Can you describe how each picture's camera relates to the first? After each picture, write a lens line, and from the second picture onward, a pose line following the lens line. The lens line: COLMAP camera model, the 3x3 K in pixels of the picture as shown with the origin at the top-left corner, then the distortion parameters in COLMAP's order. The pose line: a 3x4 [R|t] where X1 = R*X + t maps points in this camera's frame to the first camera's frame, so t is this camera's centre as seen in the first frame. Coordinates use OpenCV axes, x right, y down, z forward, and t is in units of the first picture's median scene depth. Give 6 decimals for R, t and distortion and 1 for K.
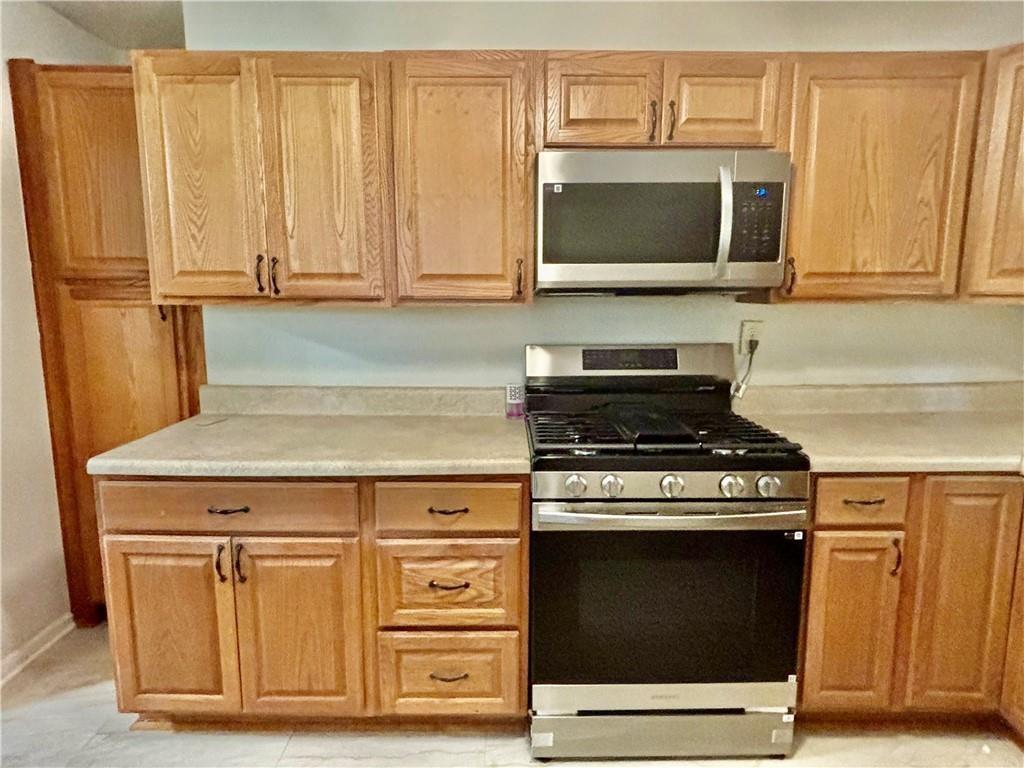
lens RADIAL K [[566.9, 0, 512.0], [0, 566.9, 384.0], [0, 0, 1]] dist [-0.000166, -0.000257]
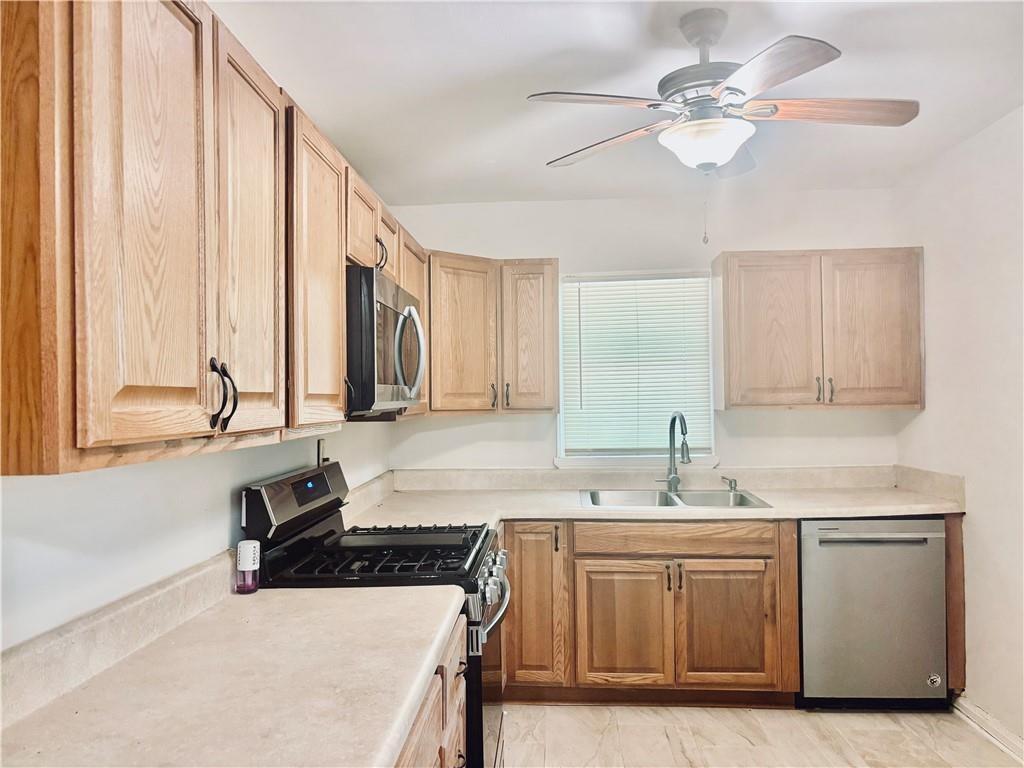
lens RADIAL K [[780.6, 0, 512.0], [0, 780.6, 384.0], [0, 0, 1]] dist [0.006211, 0.002987]
pose [[0.050206, 0.018702, 0.998564, -1.154199], [0.161244, 0.986556, -0.026584, -0.141609], [-0.985637, 0.162348, 0.046515, 0.701885]]
